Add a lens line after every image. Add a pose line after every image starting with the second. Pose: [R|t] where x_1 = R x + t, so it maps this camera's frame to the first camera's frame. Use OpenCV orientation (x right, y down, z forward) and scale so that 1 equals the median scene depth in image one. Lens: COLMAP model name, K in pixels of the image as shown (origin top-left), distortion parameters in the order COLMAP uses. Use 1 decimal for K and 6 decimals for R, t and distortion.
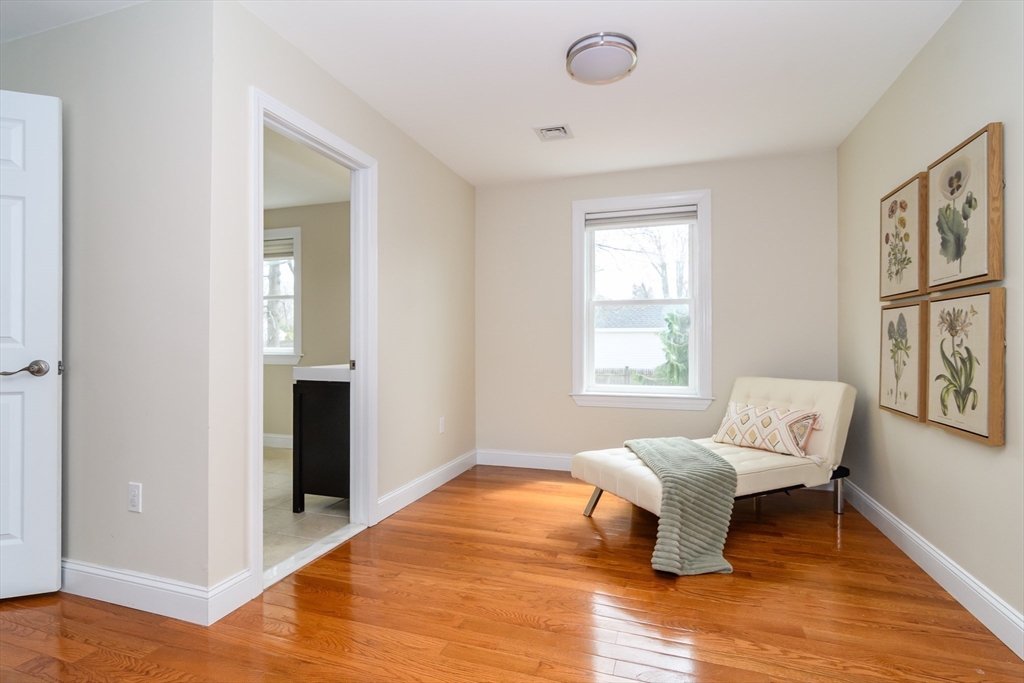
lens RADIAL K [[495.9, 0, 509.0], [0, 495.9, 343.7], [0, 0, 1]] dist [0.006238, 0.000662]
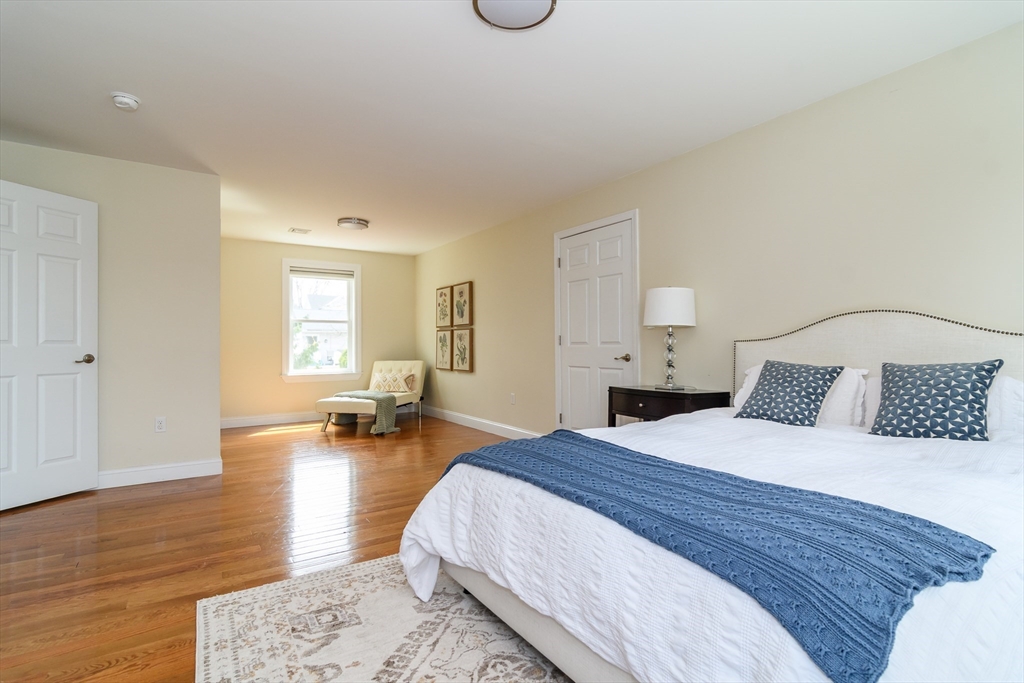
lens RADIAL K [[495.9, 0, 510.5], [0, 495.9, 342.7], [0, 0, 1]] dist [0.006238, 0.000662]
pose [[0.624309, 0.005835, 0.781156, -1.172410], [0.002282, 0.999954, -0.009293, 0.018307], [-0.781175, 0.007585, 0.624267, -1.038972]]
